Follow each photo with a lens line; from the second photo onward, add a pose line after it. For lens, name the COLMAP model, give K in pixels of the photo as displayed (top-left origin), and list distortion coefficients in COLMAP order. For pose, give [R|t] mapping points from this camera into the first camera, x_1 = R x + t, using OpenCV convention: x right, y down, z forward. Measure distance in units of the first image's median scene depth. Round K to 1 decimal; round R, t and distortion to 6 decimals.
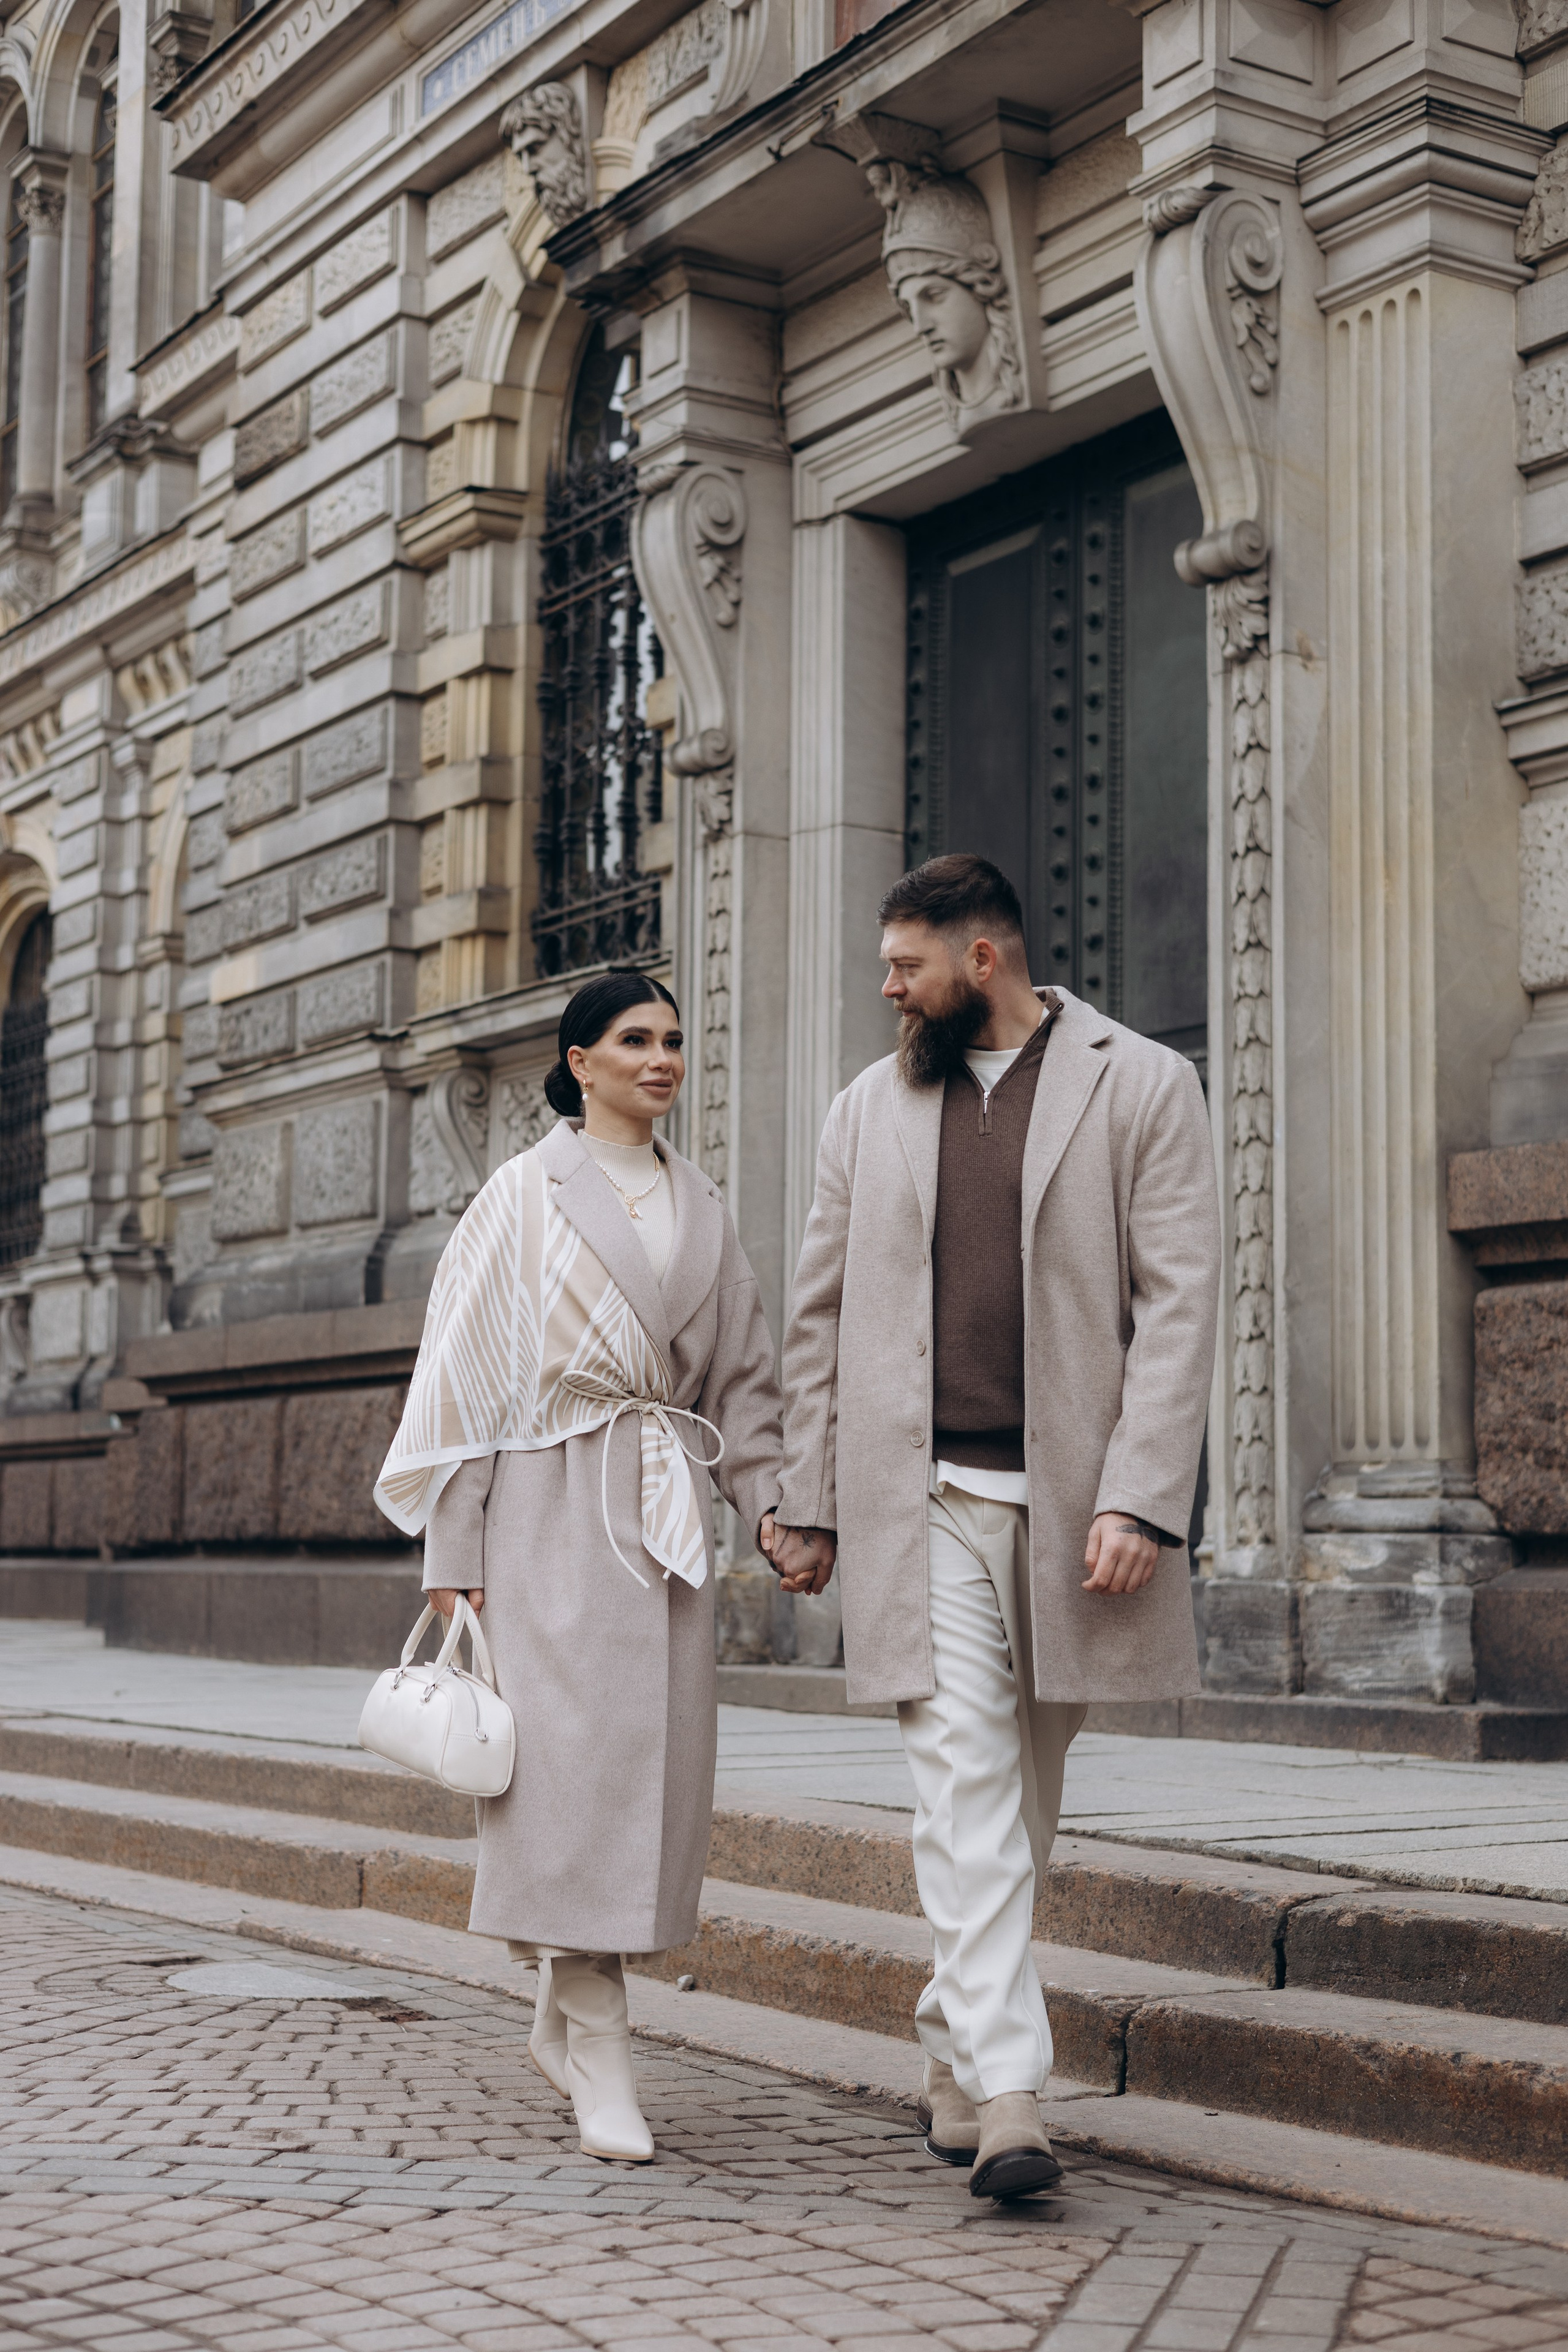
lens RADIAL K [[3405.7, 0, 849.7], [0, 3405.7, 1173.0], [0, 0, 1]] dist [-0.012429, 0.064230]
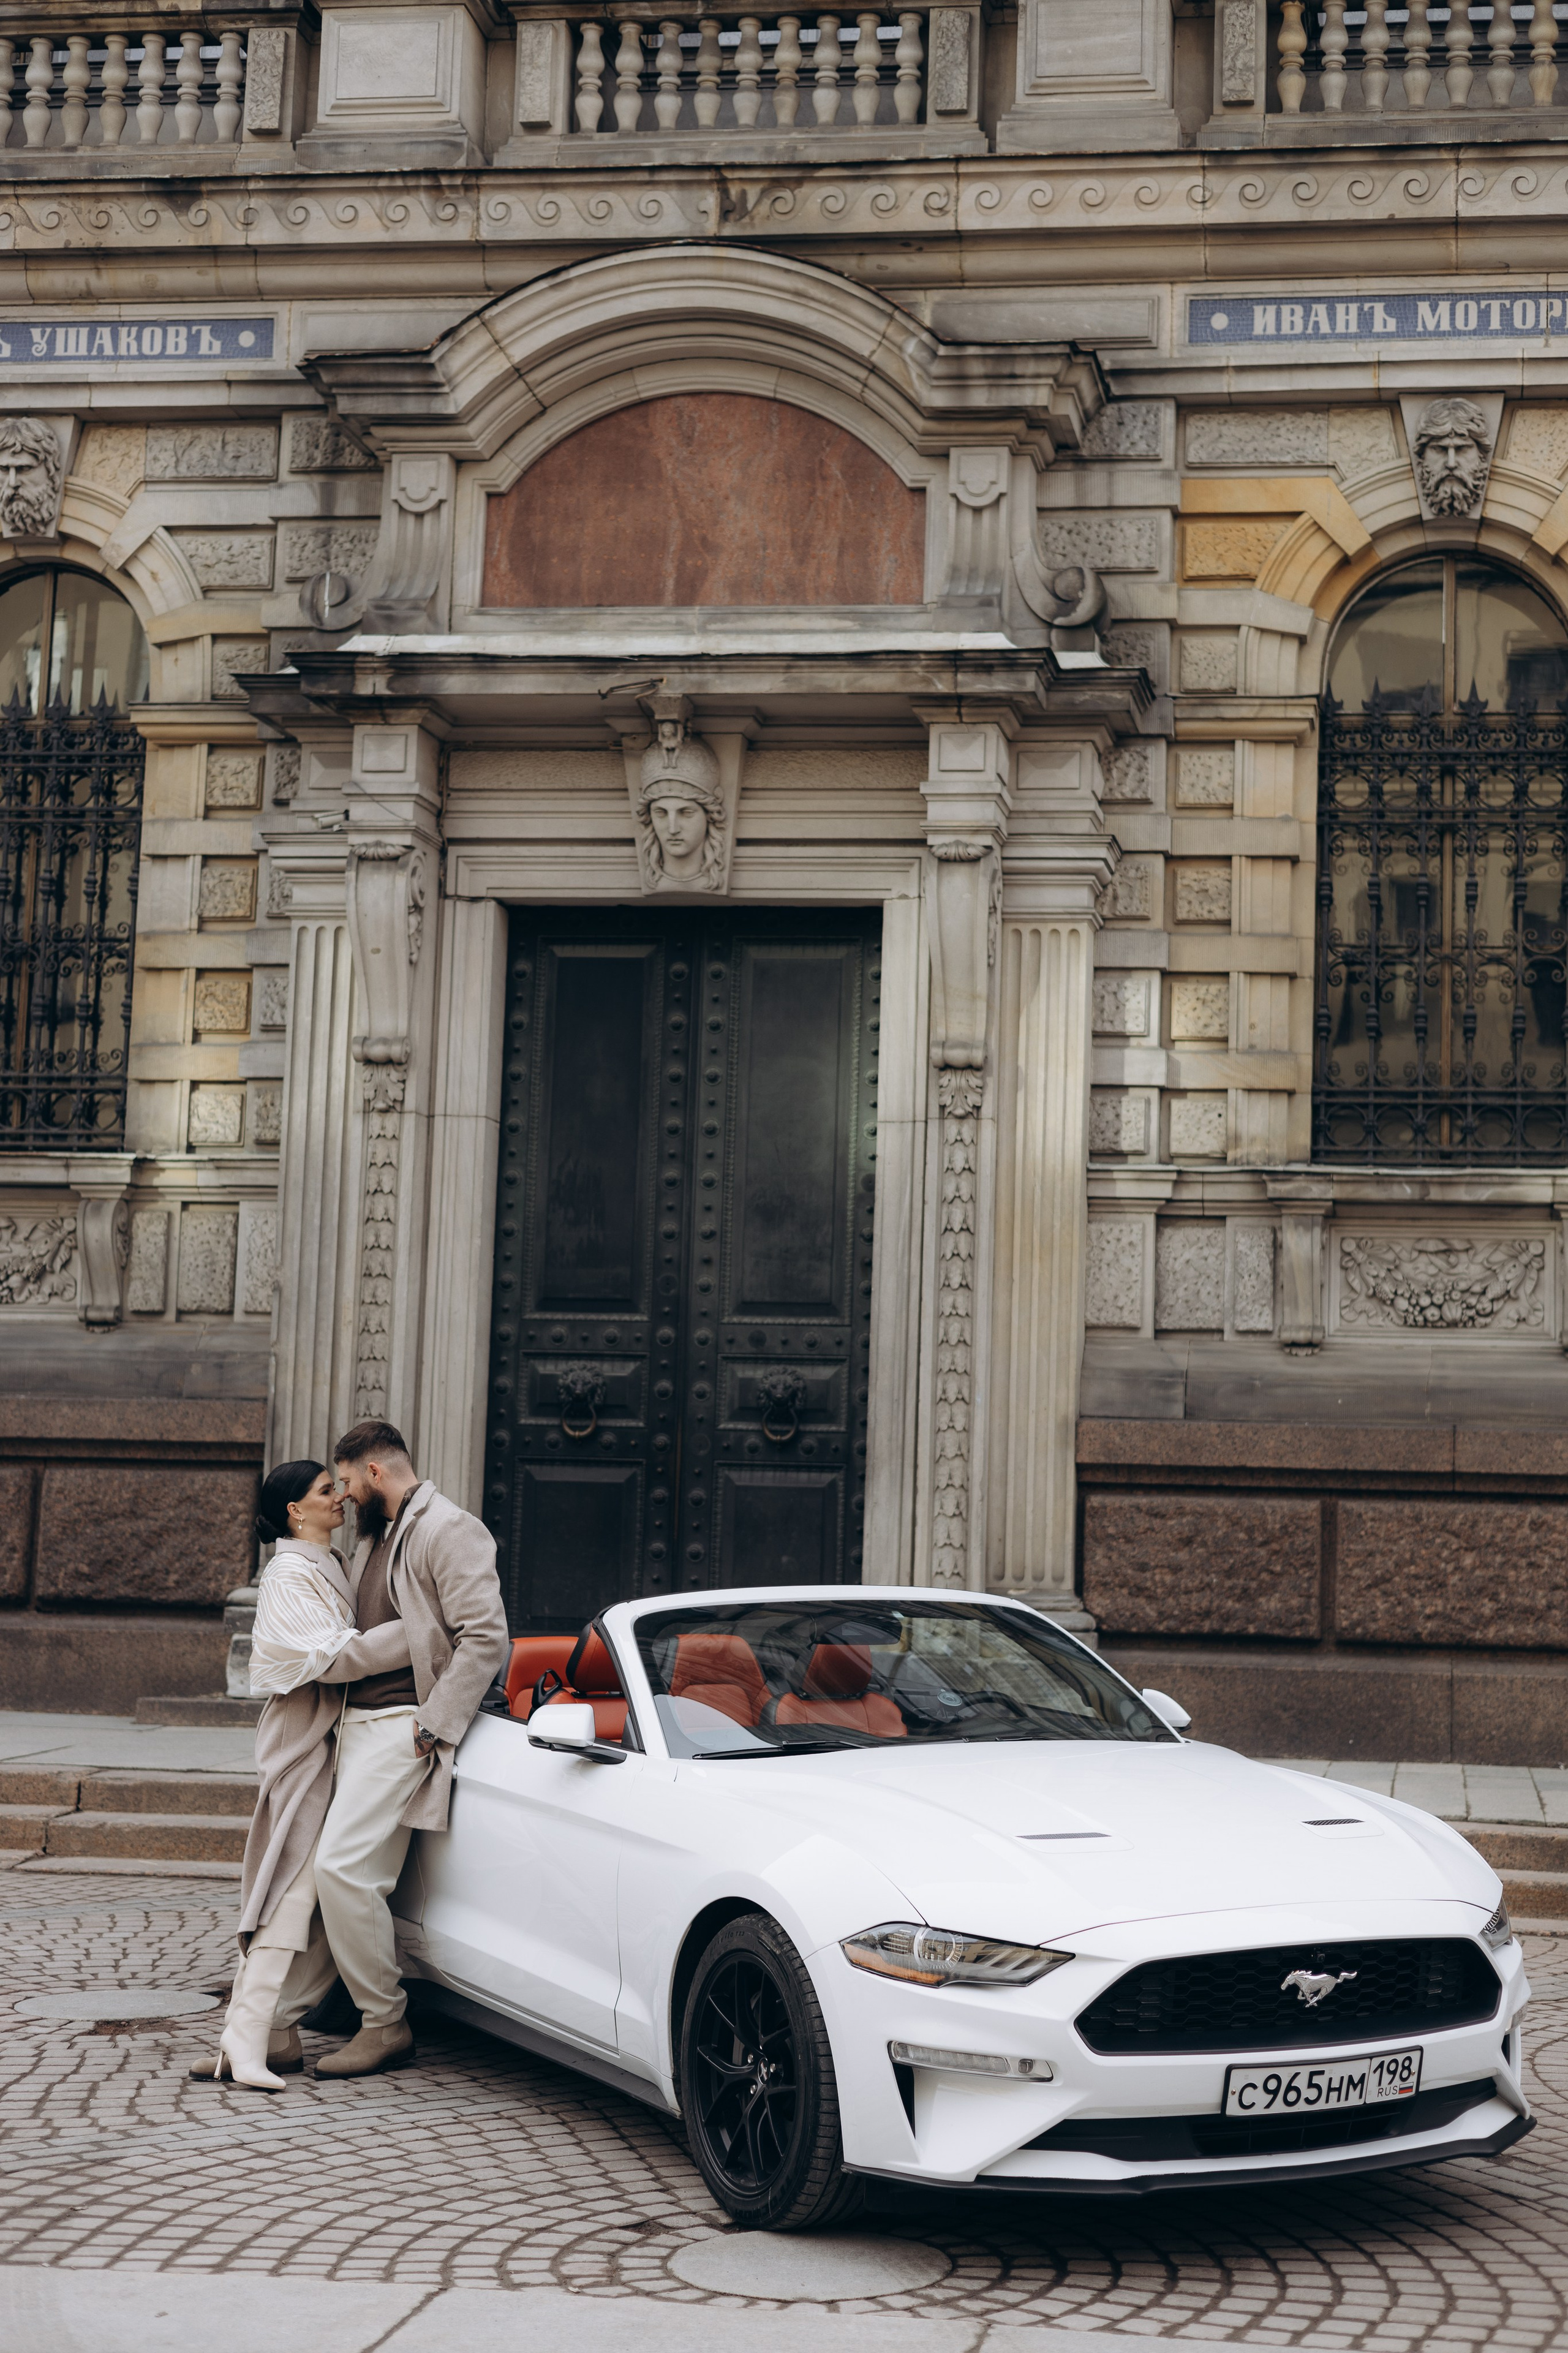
lens RADIAL K [[3381.3, 0, 1018.0], [0, 3381.3, 1041.2], [0, 0, 1]] dist [0.007376, 0.003670]
pose [[0.647085, 0.108901, 0.754600, -1.175416], [-0.105978, 0.992986, -0.052426, -0.103689], [-0.755016, -0.046047, 0.654087, -0.140329]]
